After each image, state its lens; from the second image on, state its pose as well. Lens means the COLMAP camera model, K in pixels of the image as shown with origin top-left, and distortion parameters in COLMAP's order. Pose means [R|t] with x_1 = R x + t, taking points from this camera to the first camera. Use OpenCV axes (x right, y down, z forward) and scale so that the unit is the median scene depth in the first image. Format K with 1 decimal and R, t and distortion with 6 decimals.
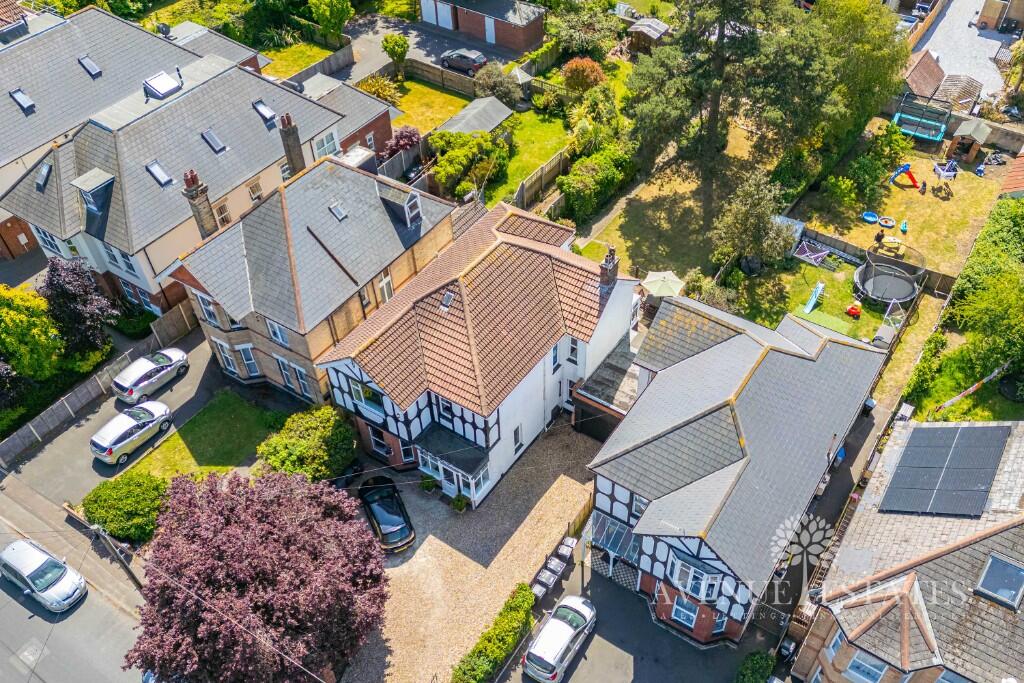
lens RADIAL K [[883.2, 0, 514.4], [0, 883.2, 339.8], [0, 0, 1]] dist [0.076402, -0.035473]
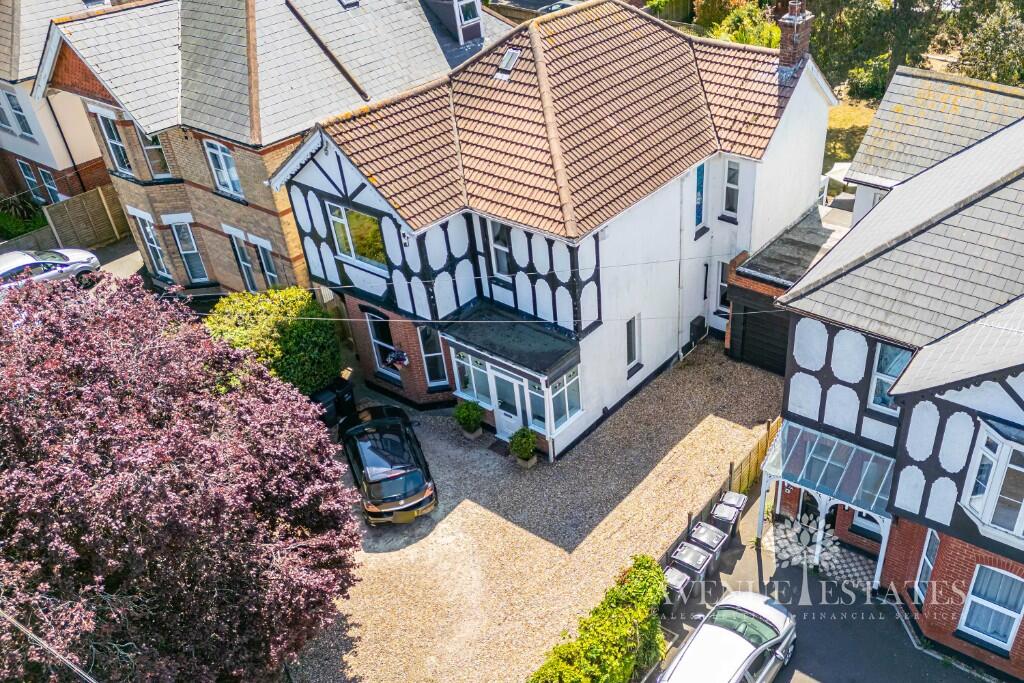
lens RADIAL K [[937.9, 0, 627.7], [0, 937.9, 351.8], [0, 0, 1]] dist [0.040945, -0.007159]
pose [[0.999966, 0.008279, 0.000399, 0.000124], [-0.008095, 0.985823, -0.167591, 0.227404], [-0.001781, 0.167582, 0.985857, 0.435888]]
